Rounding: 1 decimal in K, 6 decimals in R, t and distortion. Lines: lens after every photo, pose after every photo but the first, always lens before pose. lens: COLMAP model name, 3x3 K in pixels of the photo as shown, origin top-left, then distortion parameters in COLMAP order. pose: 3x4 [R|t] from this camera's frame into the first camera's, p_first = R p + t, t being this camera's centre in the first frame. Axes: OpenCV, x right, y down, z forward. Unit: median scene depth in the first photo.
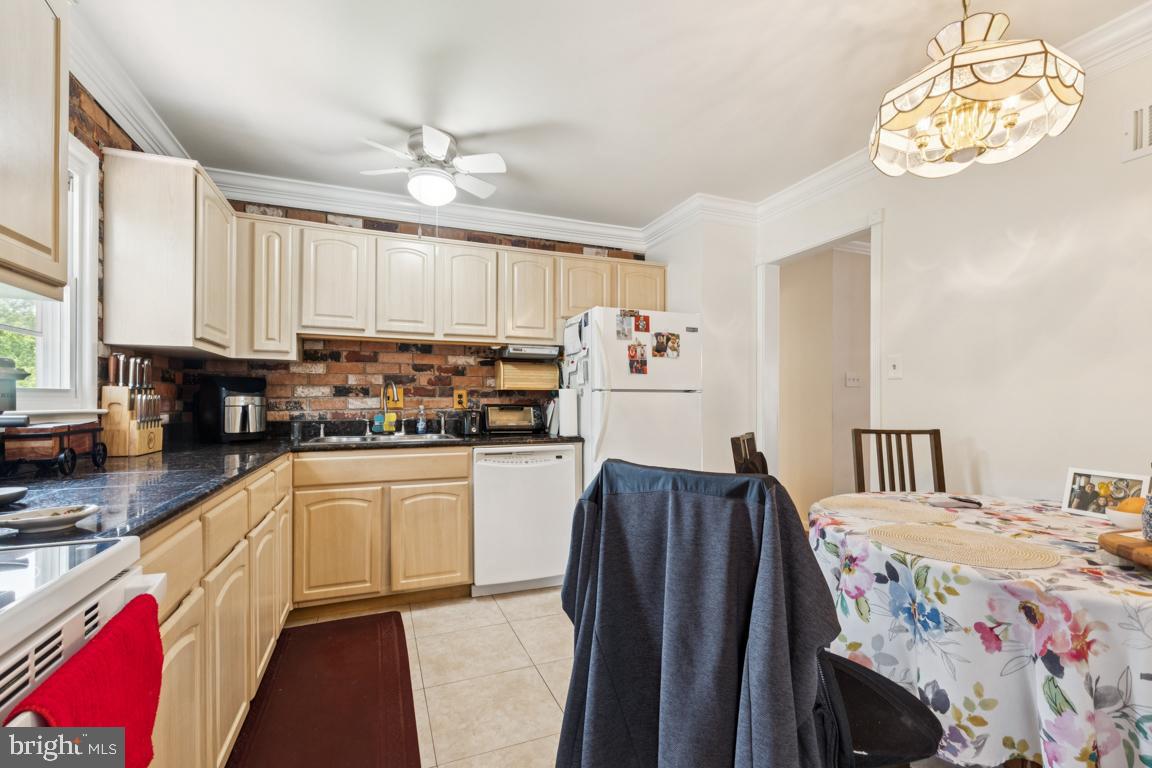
lens RADIAL K [[502.0, 0, 579.0], [0, 502.0, 377.1], [0, 0, 1]] dist [0.000147, 0.000059]
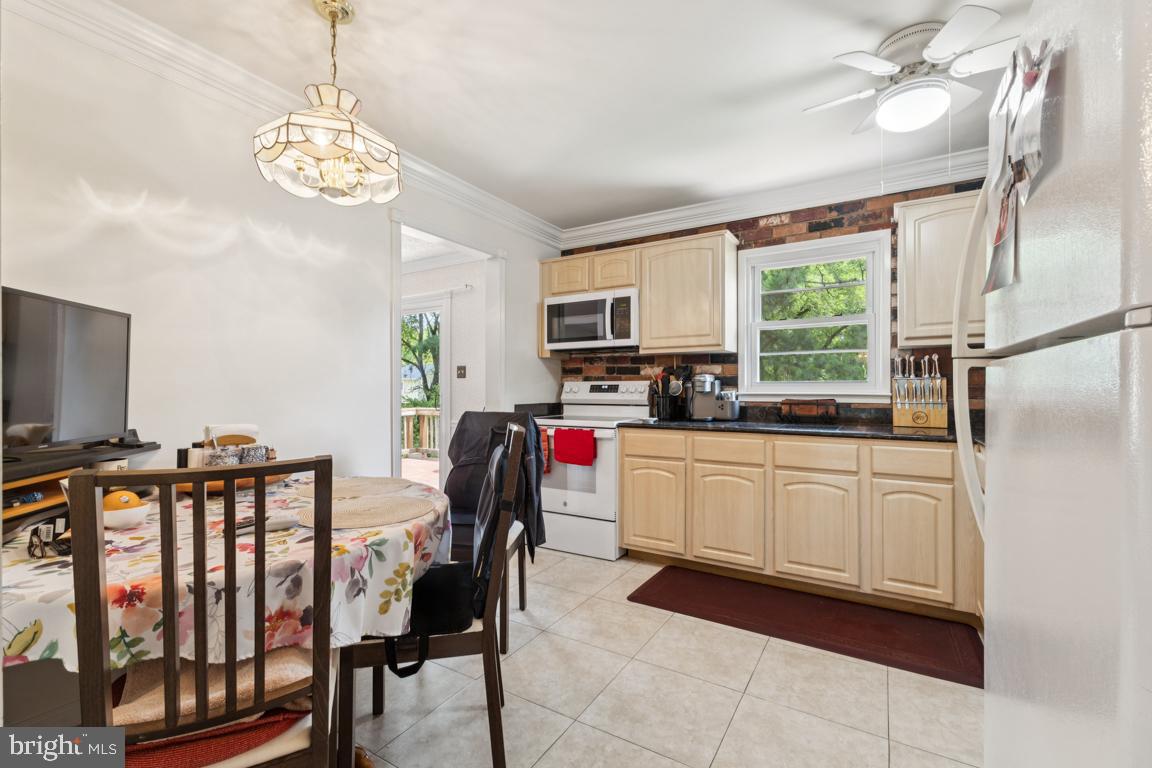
lens RADIAL K [[502.0, 0, 579.0], [0, 502.0, 377.1], [0, 0, 1]] dist [0.000147, 0.000059]
pose [[0.597674, -0.018454, -0.801527, 0.227958], [0.041855, 0.999090, 0.008208, 0.002046], [0.800646, -0.038454, 0.597903, 0.077689]]
